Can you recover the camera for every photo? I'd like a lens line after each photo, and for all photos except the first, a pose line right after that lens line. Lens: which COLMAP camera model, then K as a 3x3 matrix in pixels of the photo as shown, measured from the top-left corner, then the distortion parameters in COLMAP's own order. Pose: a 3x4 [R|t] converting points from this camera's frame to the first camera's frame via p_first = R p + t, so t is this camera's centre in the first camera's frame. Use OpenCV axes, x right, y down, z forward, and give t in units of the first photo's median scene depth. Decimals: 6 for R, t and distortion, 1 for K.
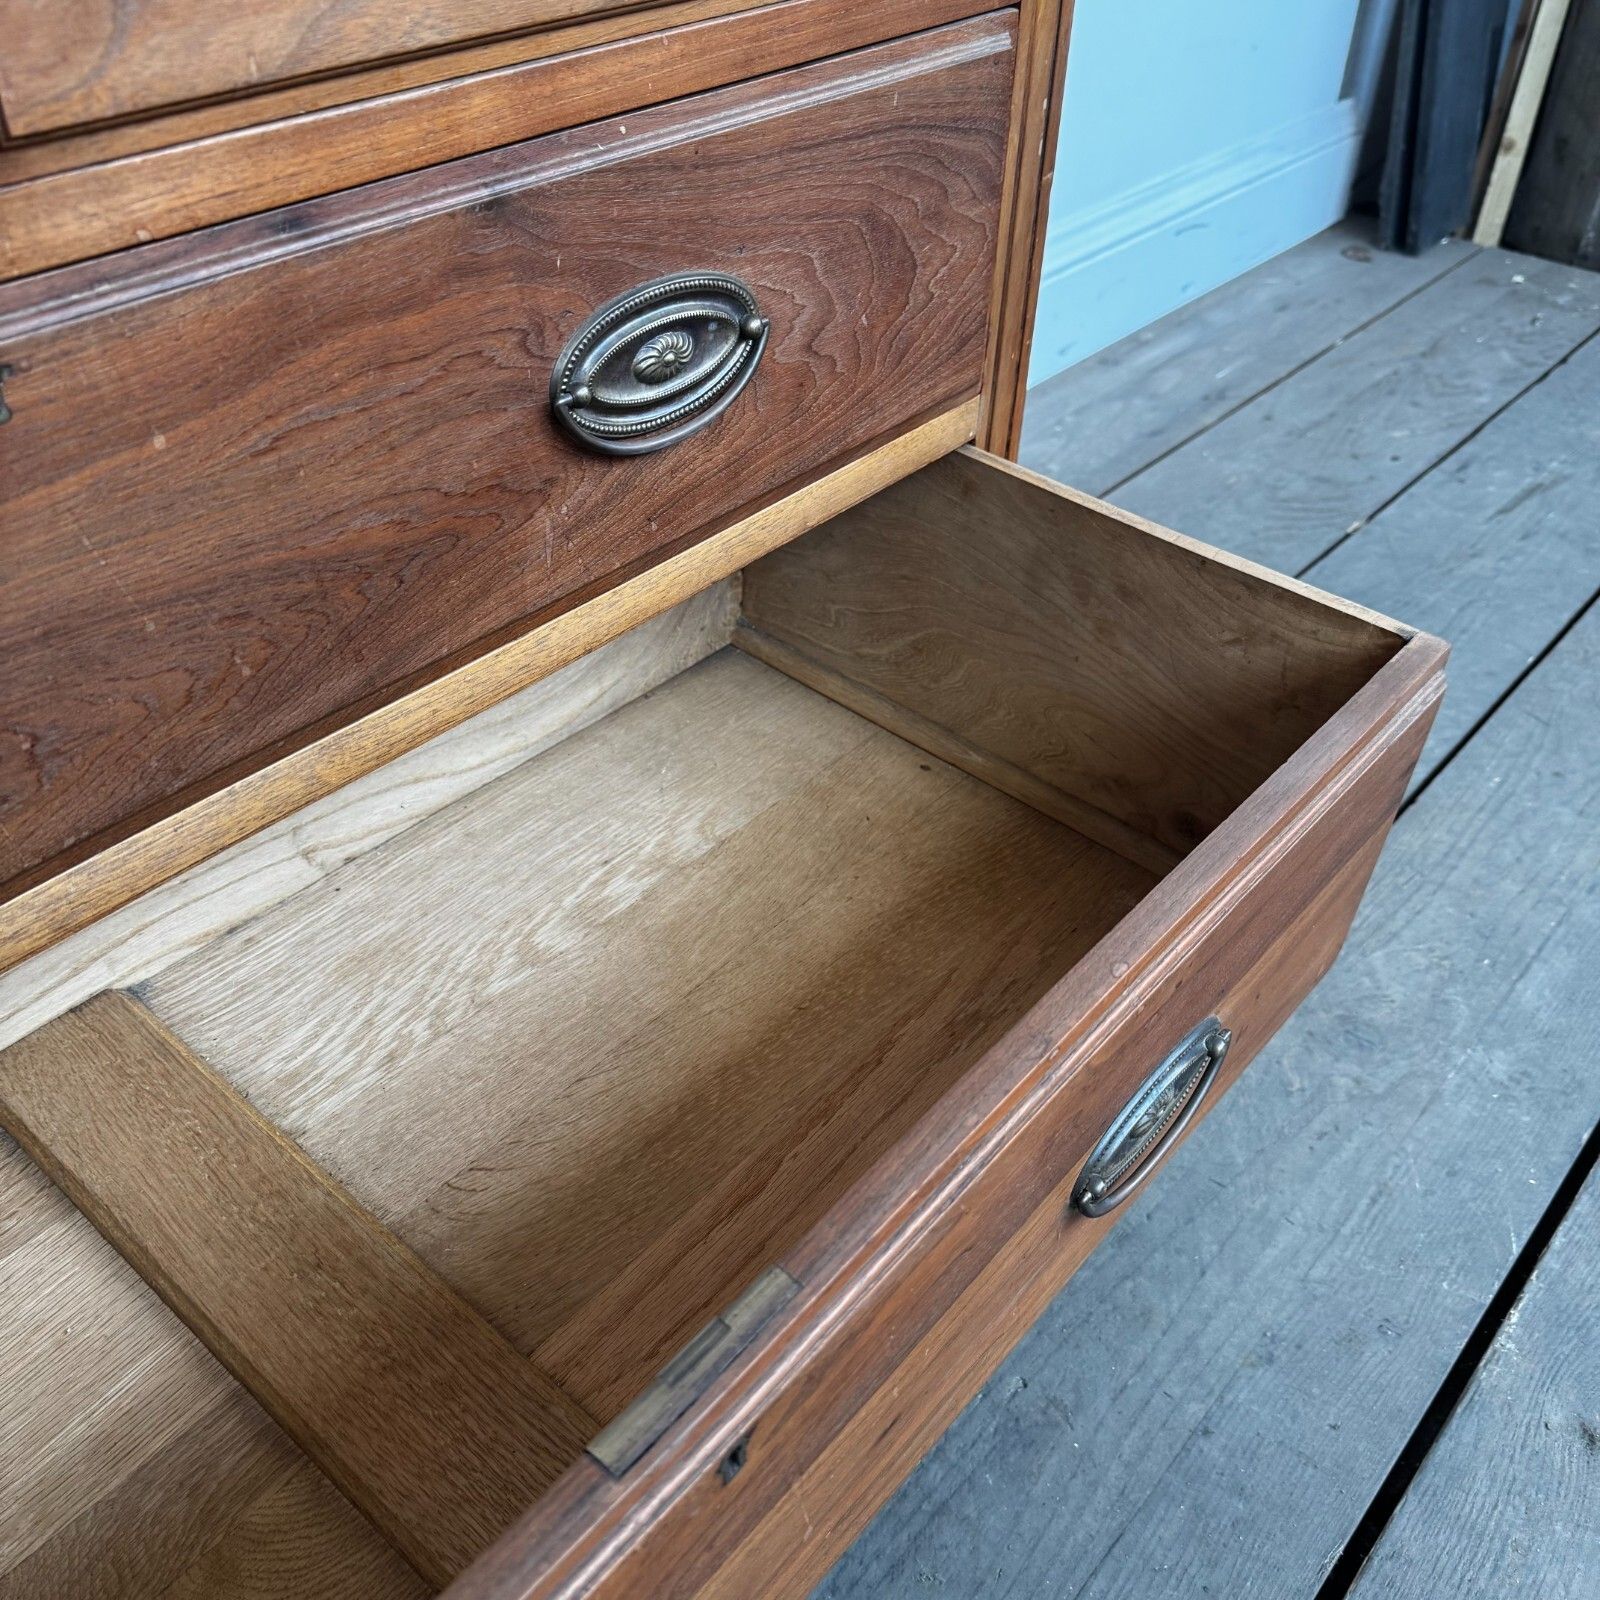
lens RADIAL K [[1492.0, 0, 800.2], [0, 1492.0, 843.6], [0, 0, 1]] dist [0.131408, -0.275841]
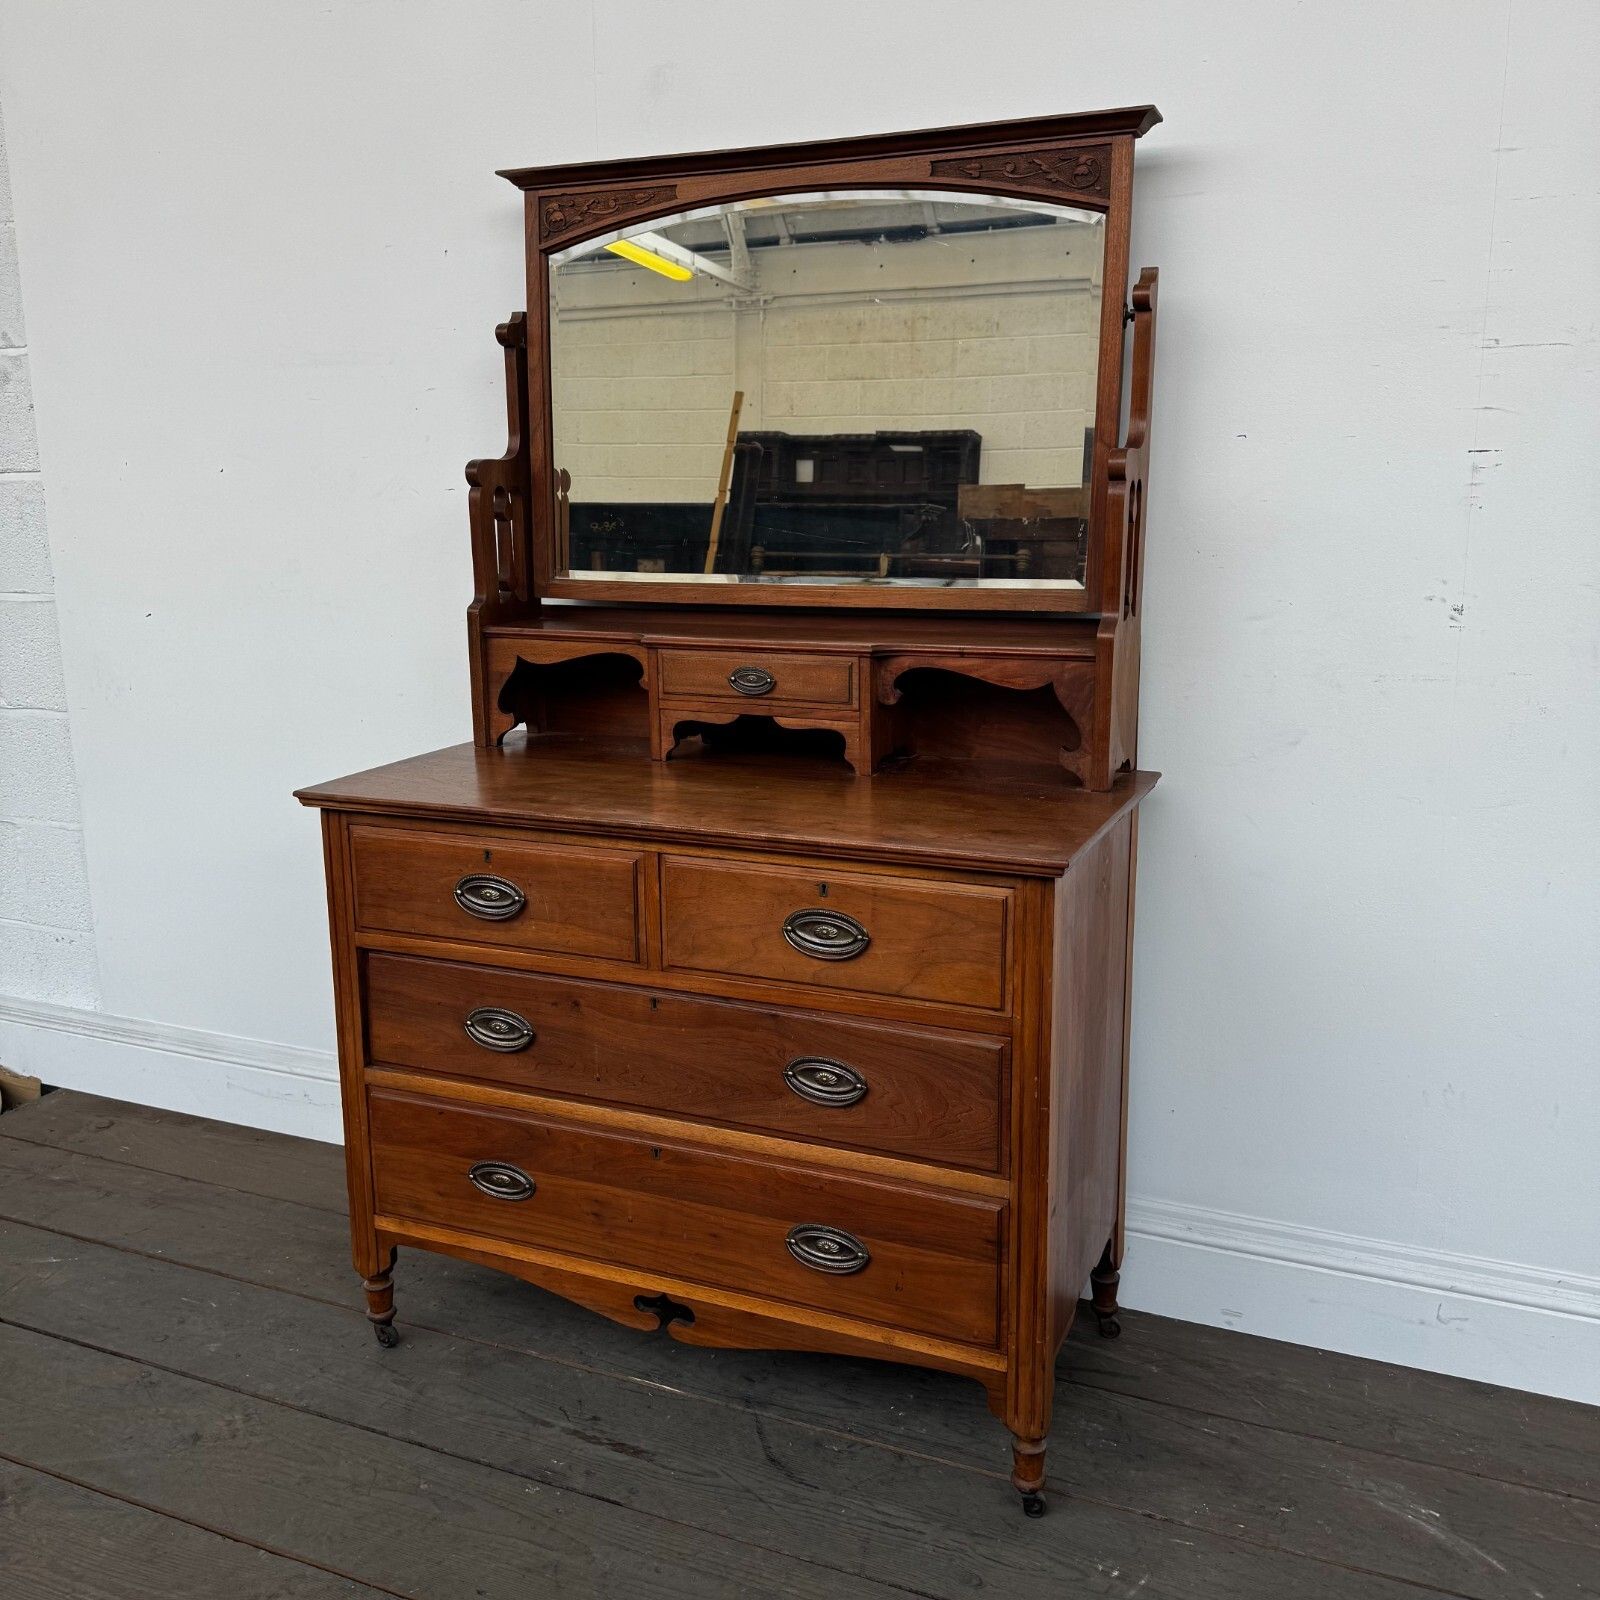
lens RADIAL K [[1516.1, 0, 799.4], [0, 1516.1, 793.5], [0, 0, 1]] dist [0.145985, -0.302596]
pose [[0.297193, 0.182480, -0.937218, 2.614791], [-0.602342, 0.797438, -0.035739, -0.615778], [0.740851, 0.575147, 0.346909, -0.467950]]
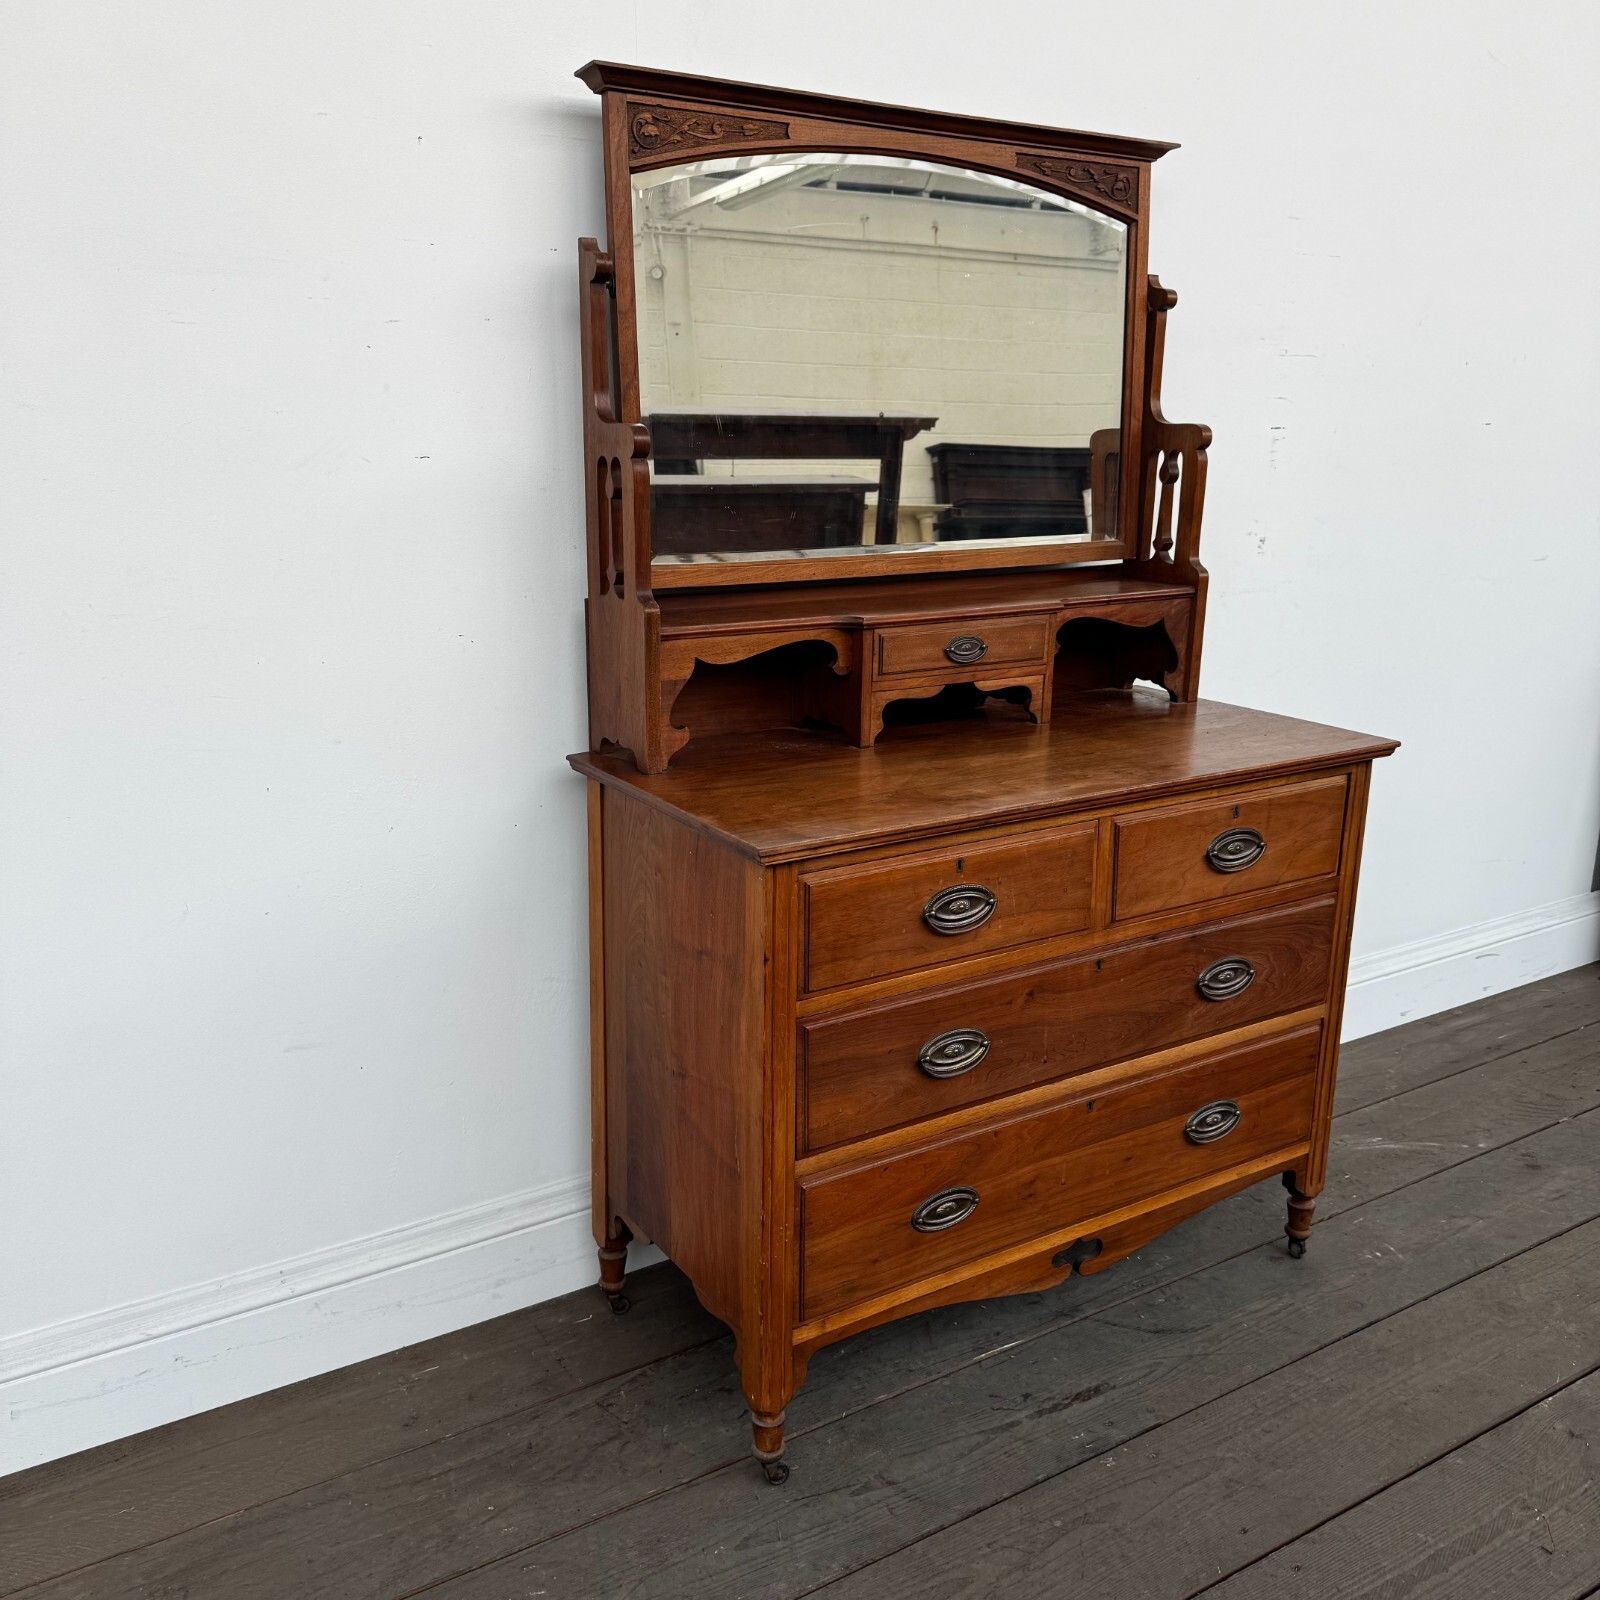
lens RADIAL K [[1516.1, 0, 799.4], [0, 1516.1, 793.5], [0, 0, 1]] dist [0.145985, -0.302596]
pose [[0.961000, 0.068265, -0.267991, -0.111702], [-0.178358, 0.893575, -0.411961, 0.934291], [0.211348, 0.443692, 0.870901, -2.488159]]
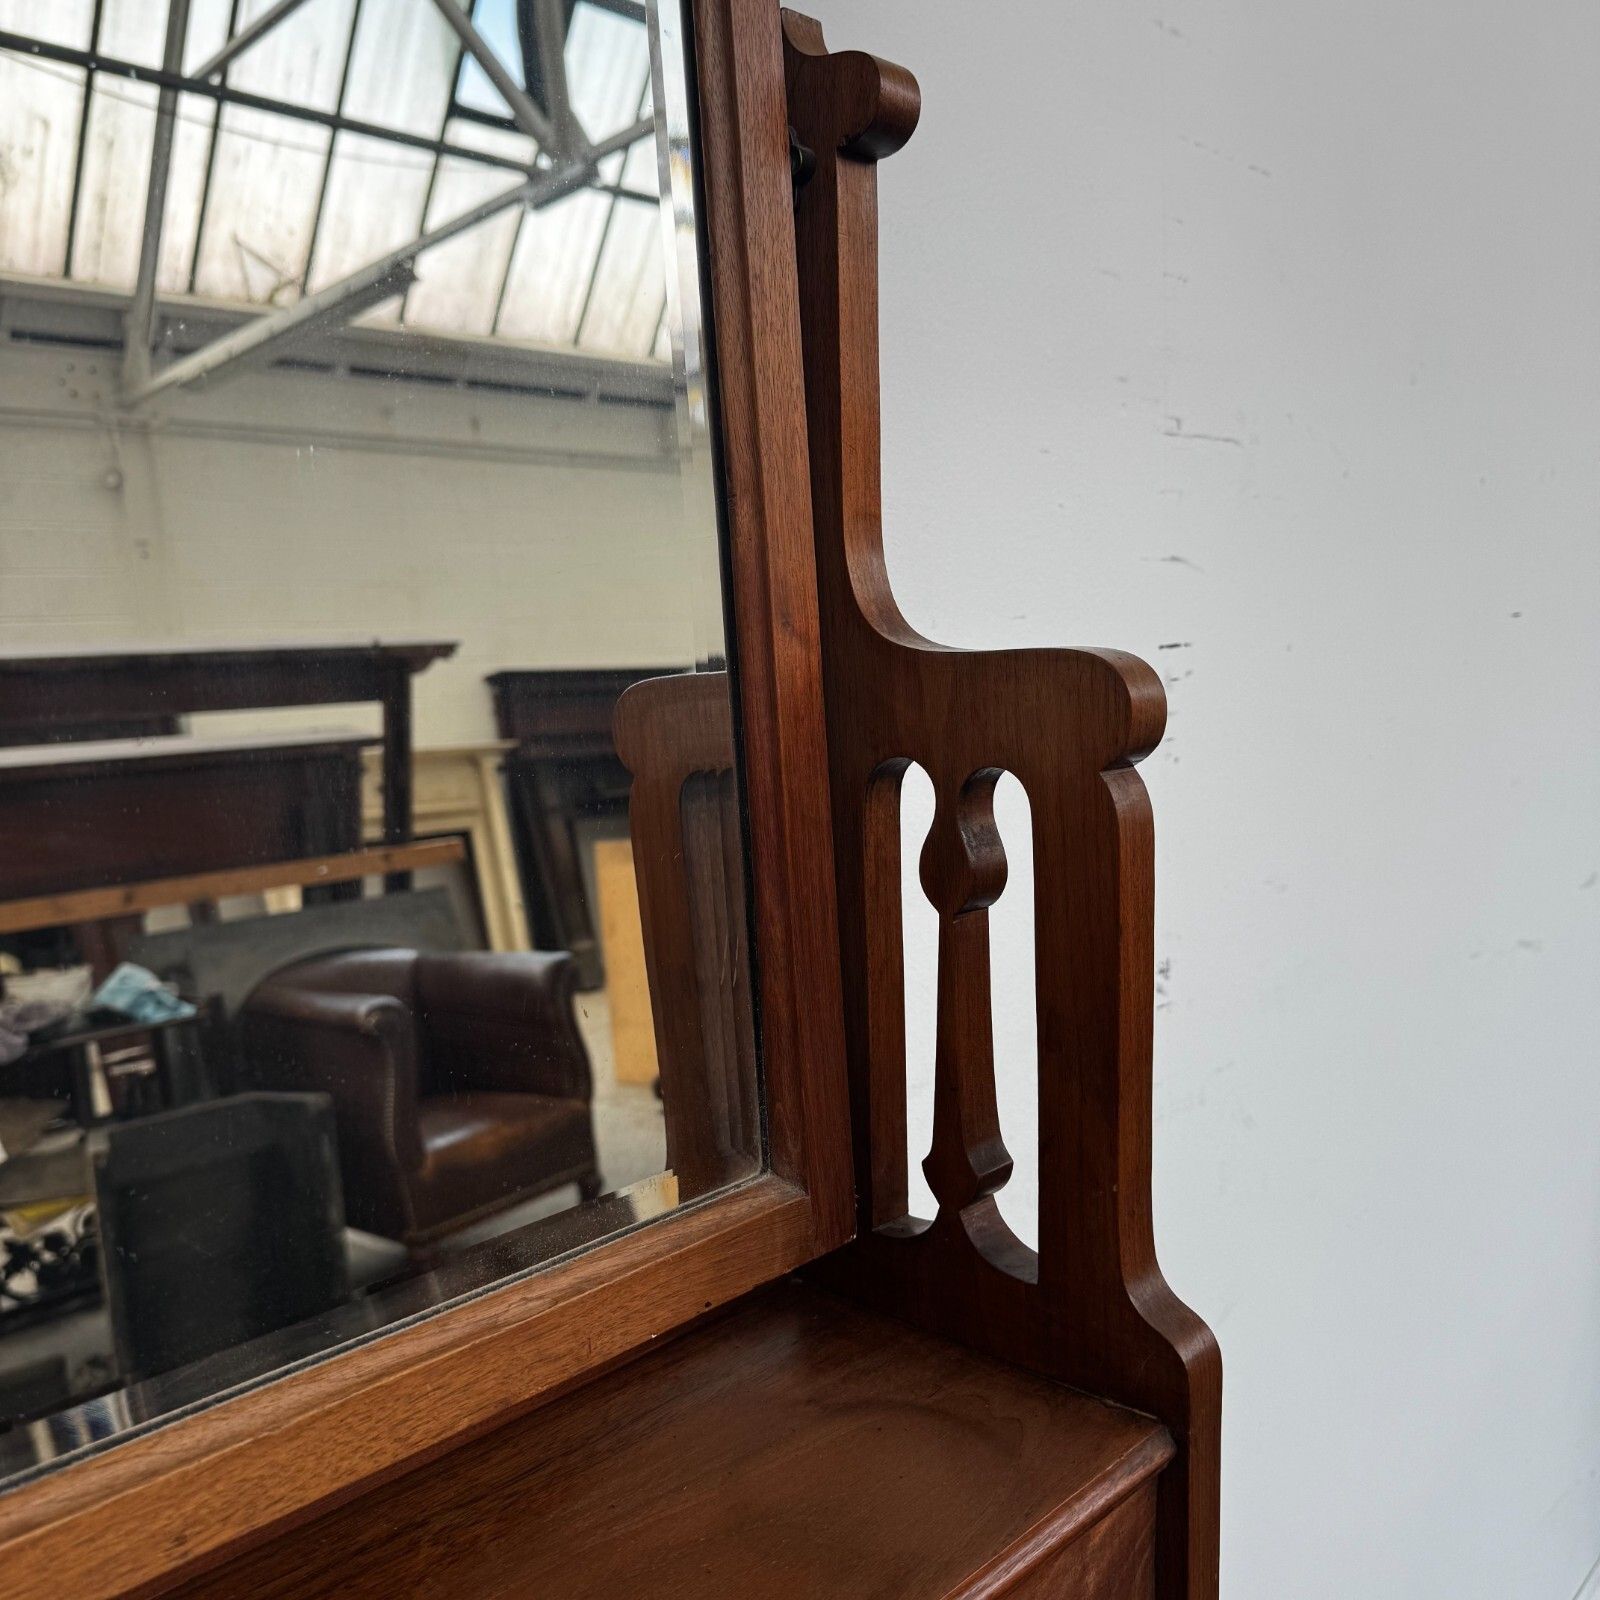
lens RADIAL K [[1527.7, 0, 800.0], [0, 1527.7, 800.0], [0, 0, 1]] dist [0.082141, -0.143548]
pose [[0.998890, -0.037448, -0.028578, -0.382016], [0.015640, 0.835889, -0.548676, -1.174120], [0.044435, 0.547620, 0.835546, 0.057355]]
